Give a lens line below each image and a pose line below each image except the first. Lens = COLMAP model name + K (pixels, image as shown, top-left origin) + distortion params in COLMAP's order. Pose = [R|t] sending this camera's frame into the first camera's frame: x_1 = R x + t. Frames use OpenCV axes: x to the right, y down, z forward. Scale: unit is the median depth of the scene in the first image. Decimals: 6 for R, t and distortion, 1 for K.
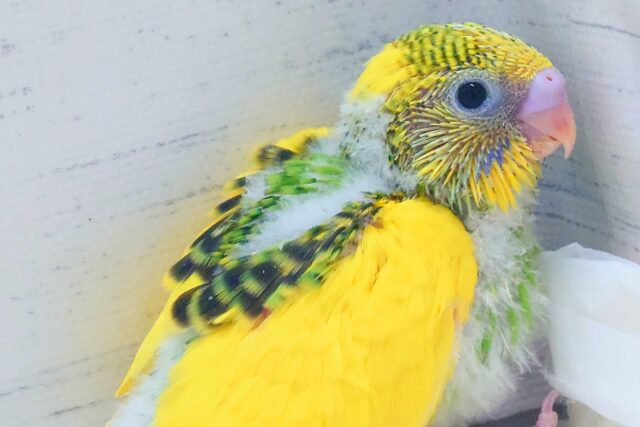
lens RADIAL K [[296.1, 0, 318.8], [0, 296.1, 209.8], [0, 0, 1]] dist [-0.004125, 0.000214]
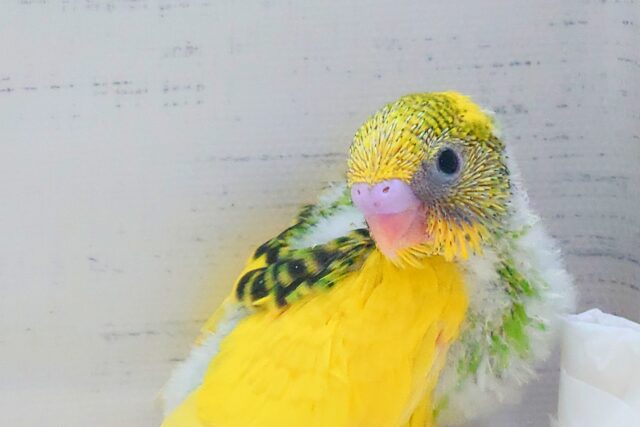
lens RADIAL K [[264.9, 0, 320.0], [0, 264.9, 213.5], [0, 0, 1]] dist [0.001107, -0.000177]
pose [[0.976339, 0.213263, -0.035799, -0.172605], [-0.213805, 0.976802, -0.012029, 0.001862], [0.032403, 0.019398, 0.999287, -0.023193]]
